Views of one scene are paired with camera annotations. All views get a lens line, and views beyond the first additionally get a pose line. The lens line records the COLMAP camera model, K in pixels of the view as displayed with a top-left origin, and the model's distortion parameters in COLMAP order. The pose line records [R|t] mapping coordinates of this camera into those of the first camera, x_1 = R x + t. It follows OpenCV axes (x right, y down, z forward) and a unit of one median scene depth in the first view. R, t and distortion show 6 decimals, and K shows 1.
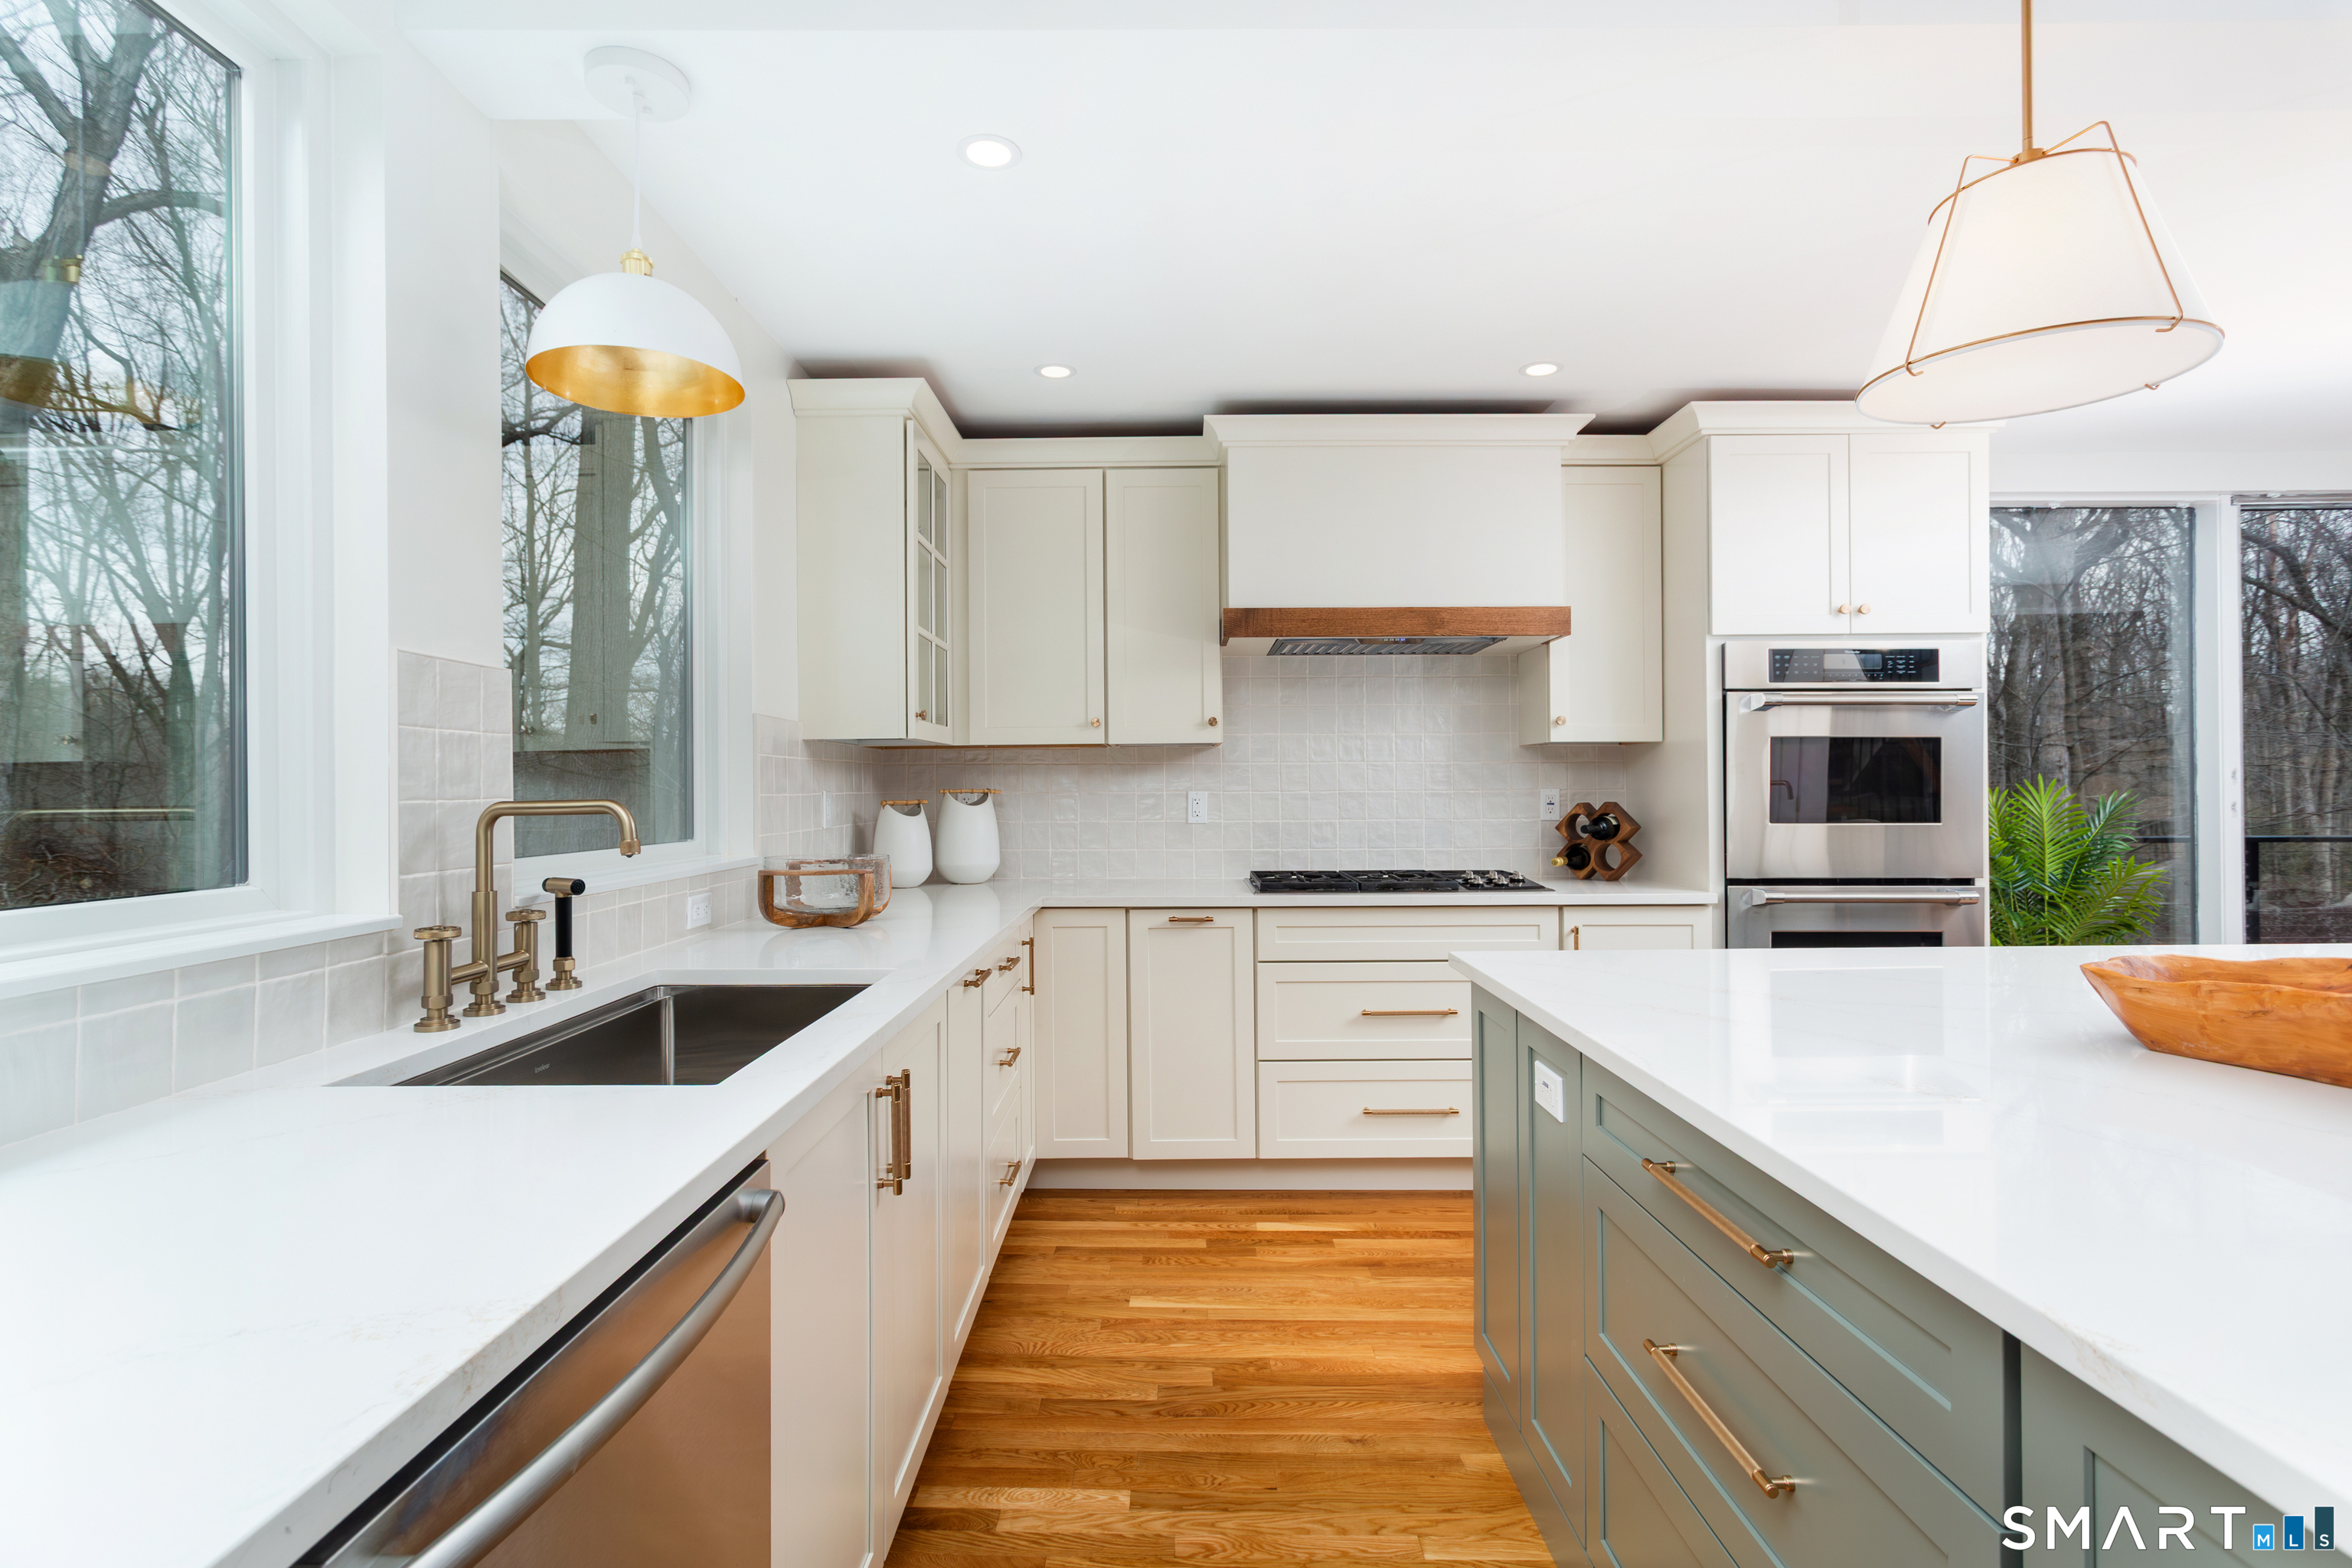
lens RADIAL K [[1107.5, 0, 1168.6], [0, 1107.5, 780.5], [0, 0, 1]] dist [0.003324, 0.002814]
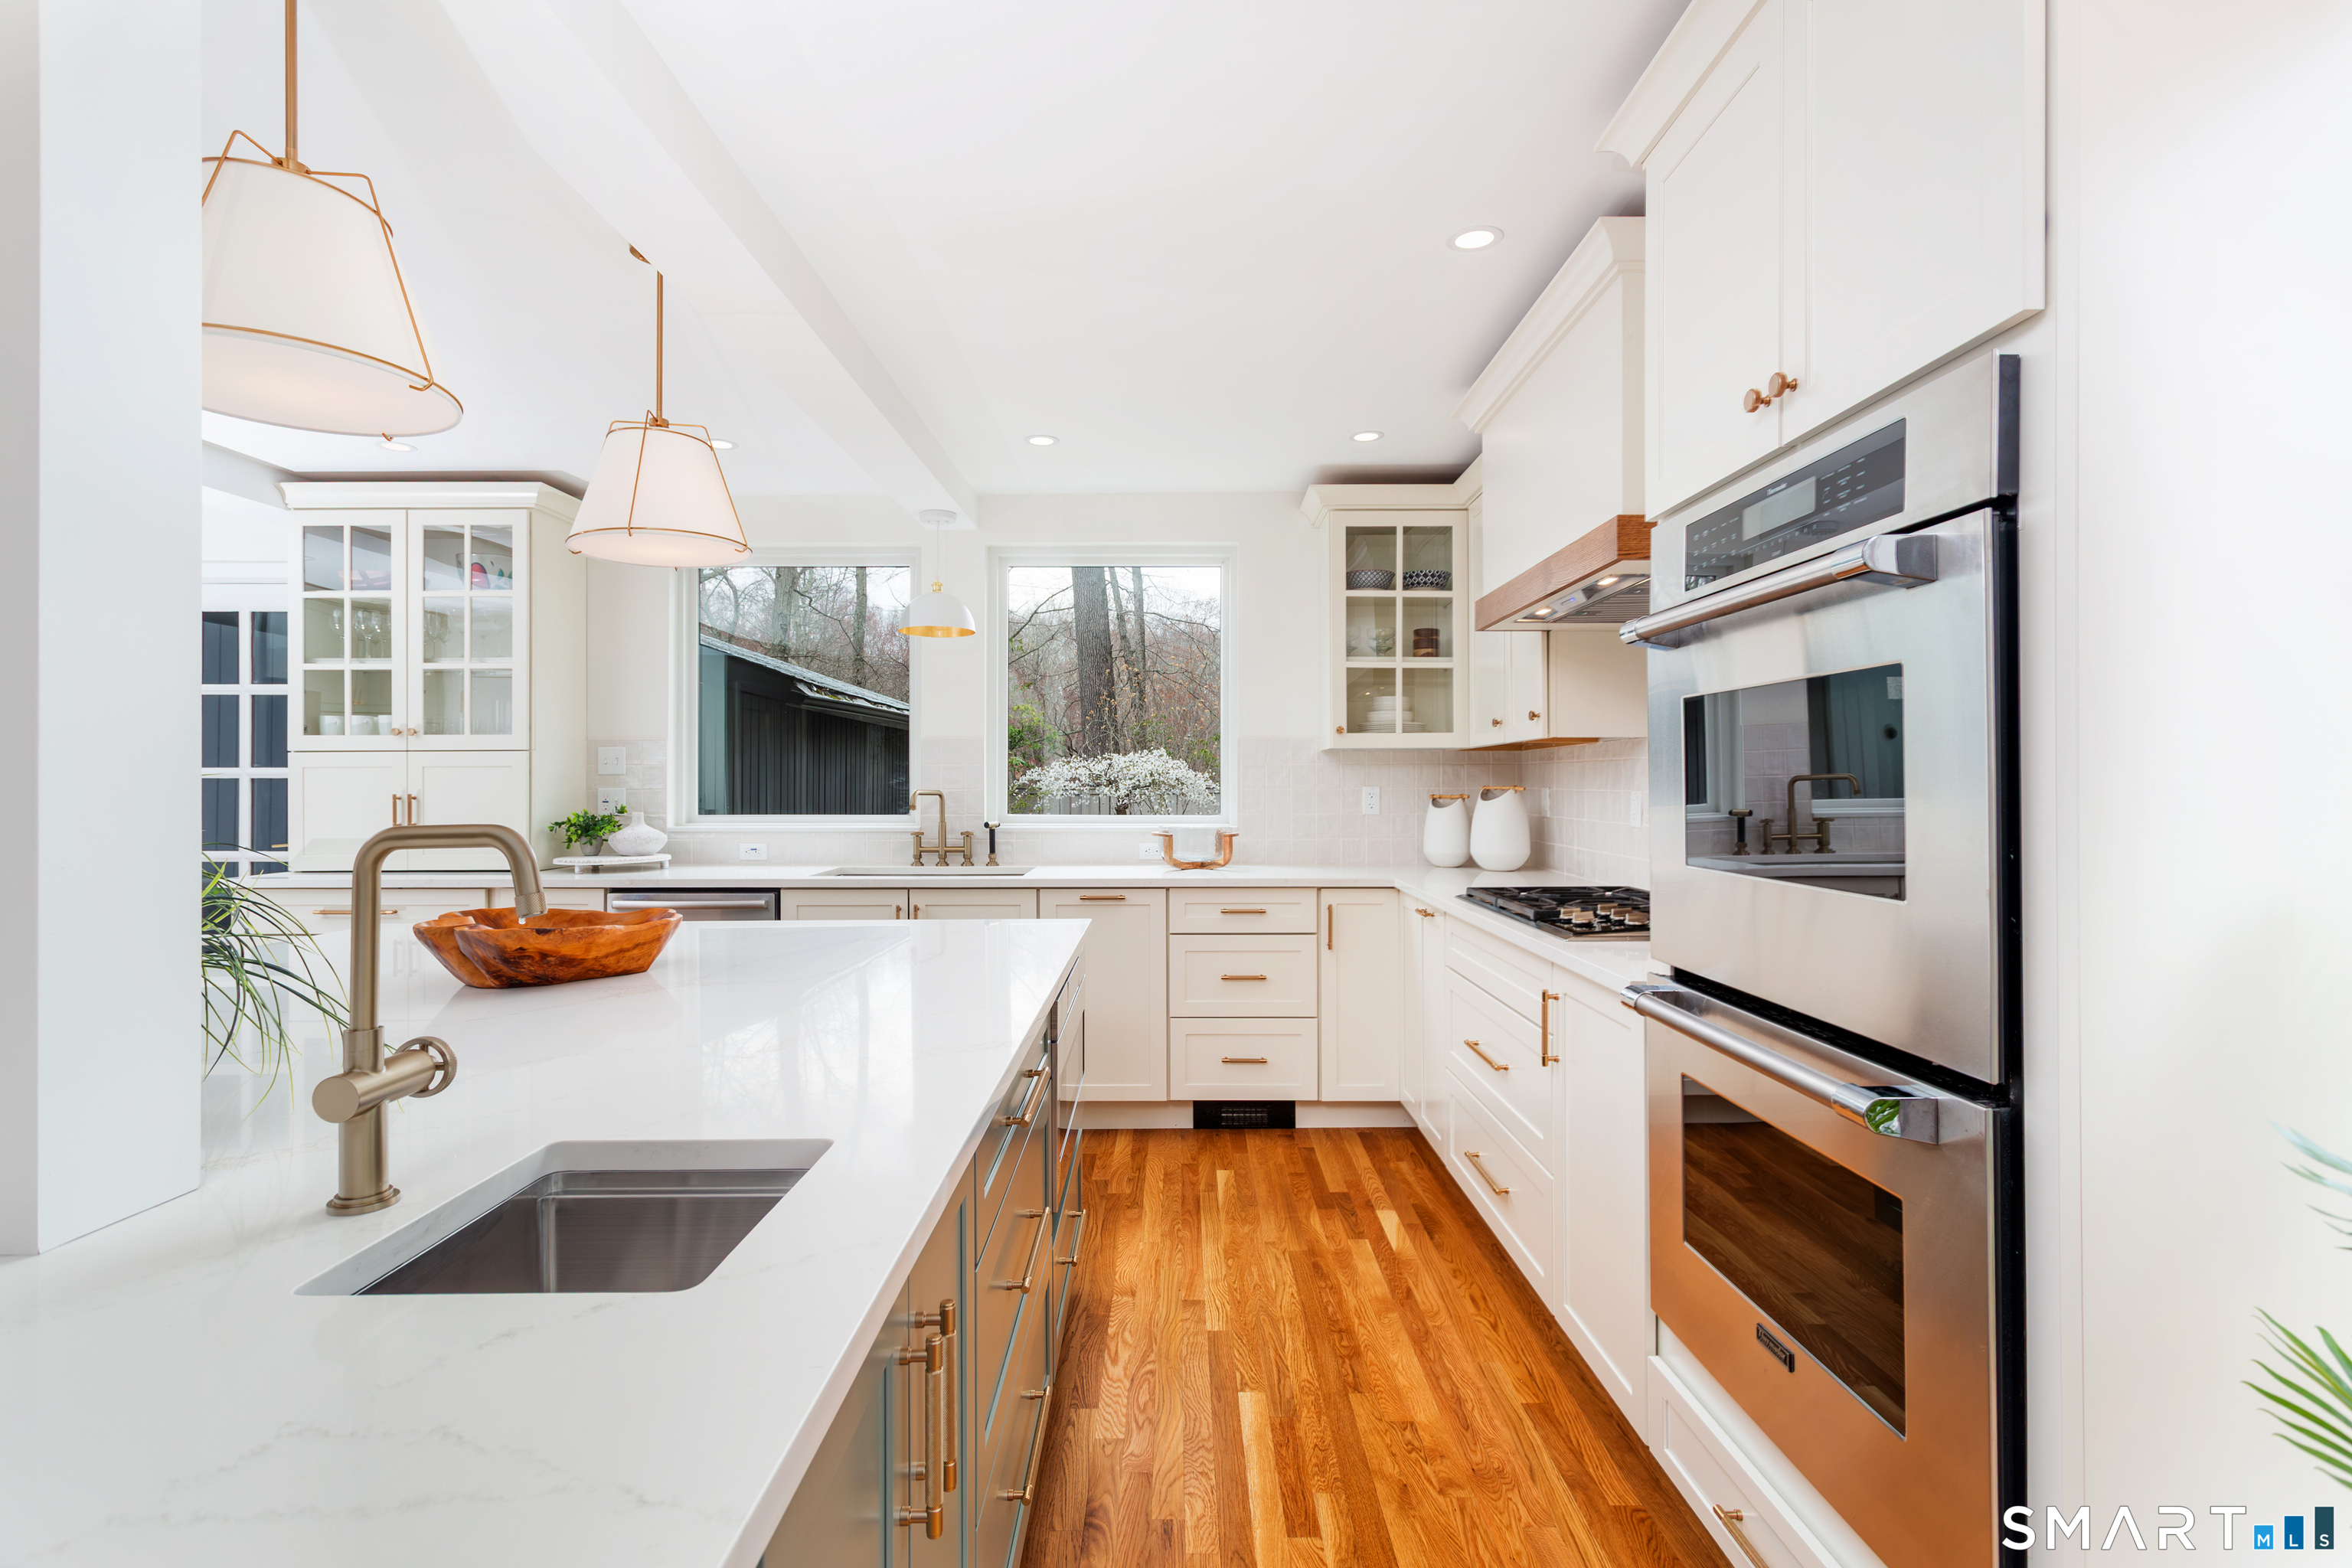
lens RADIAL K [[1107.5, 0, 1169.2], [0, 1107.5, 777.6], [0, 0, 1]] dist [0.003324, 0.002814]
pose [[-0.000163, -0.000552, -1.000000, 1.085342], [0.008443, 0.999964, -0.000554, -0.003266], [0.999964, -0.008443, -0.000158, 0.780149]]
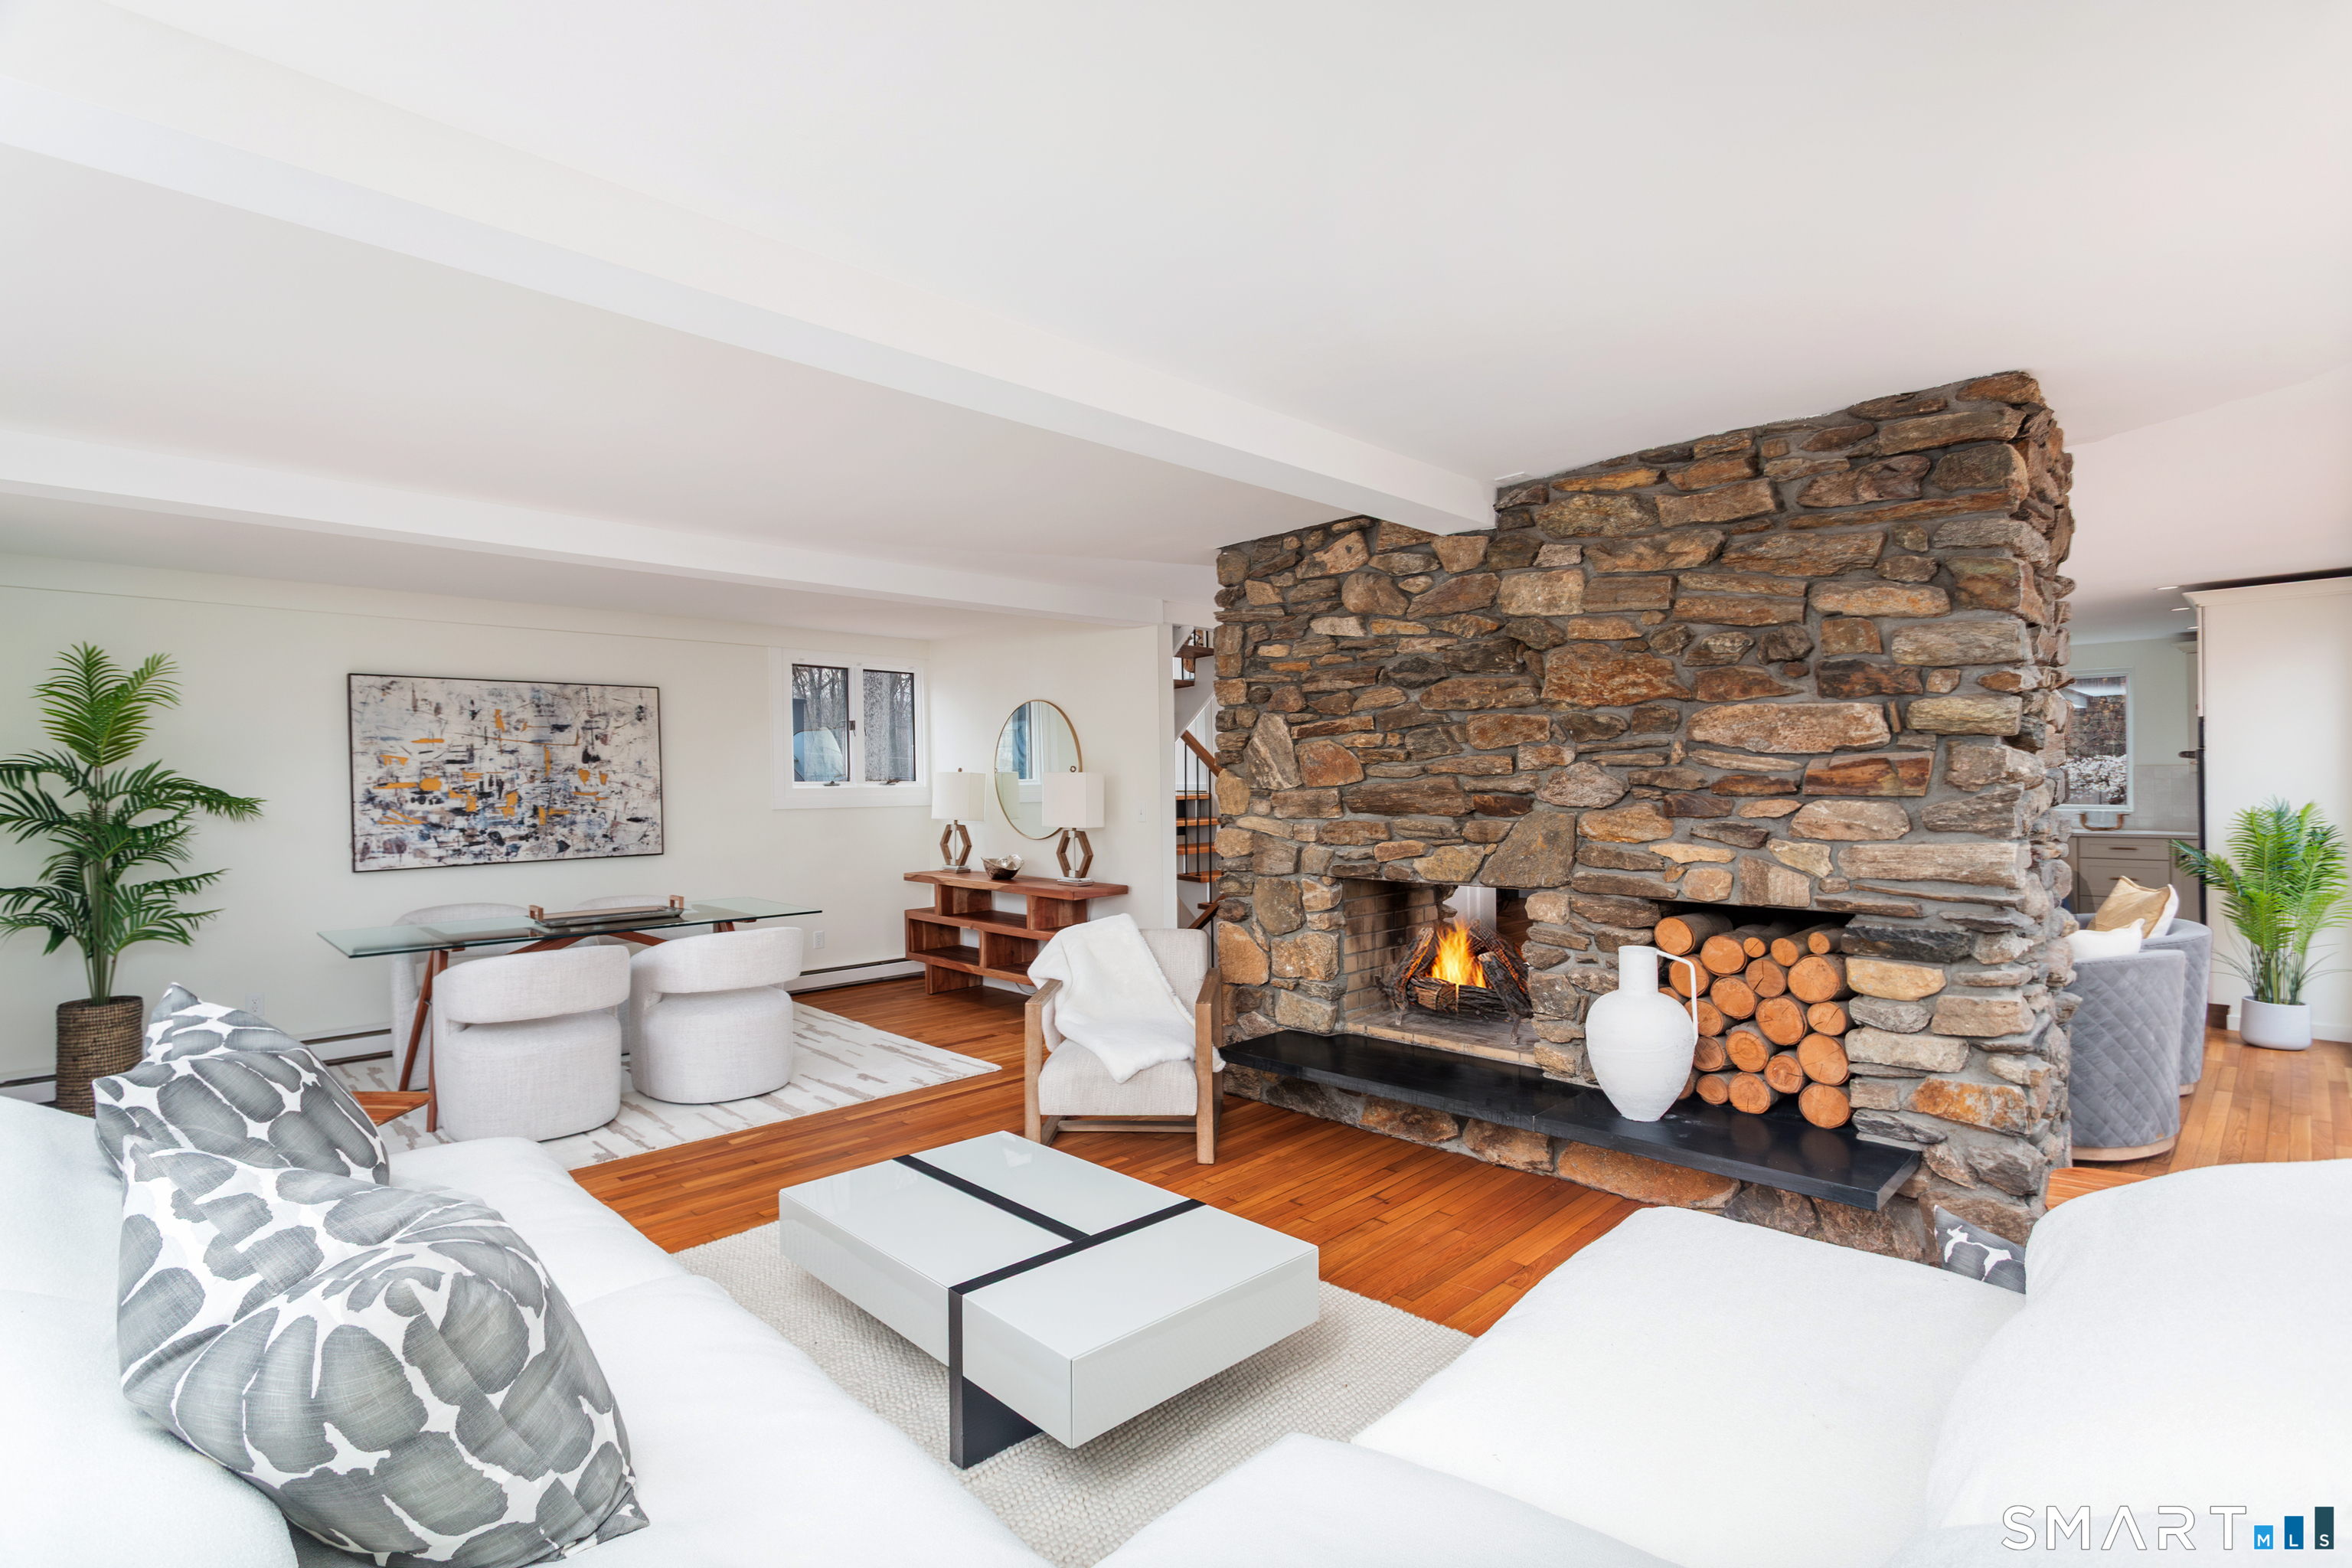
lens RADIAL K [[1107.5, 0, 1171.4], [0, 1107.5, 781.0], [0, 0, 1]] dist [0.003324, 0.002814]
pose [[-0.708000, 0.013008, -0.706092, 3.337004], [0.021001, 0.999776, -0.002639, -0.058935], [0.705900, -0.016697, -0.708115, 1.136364]]
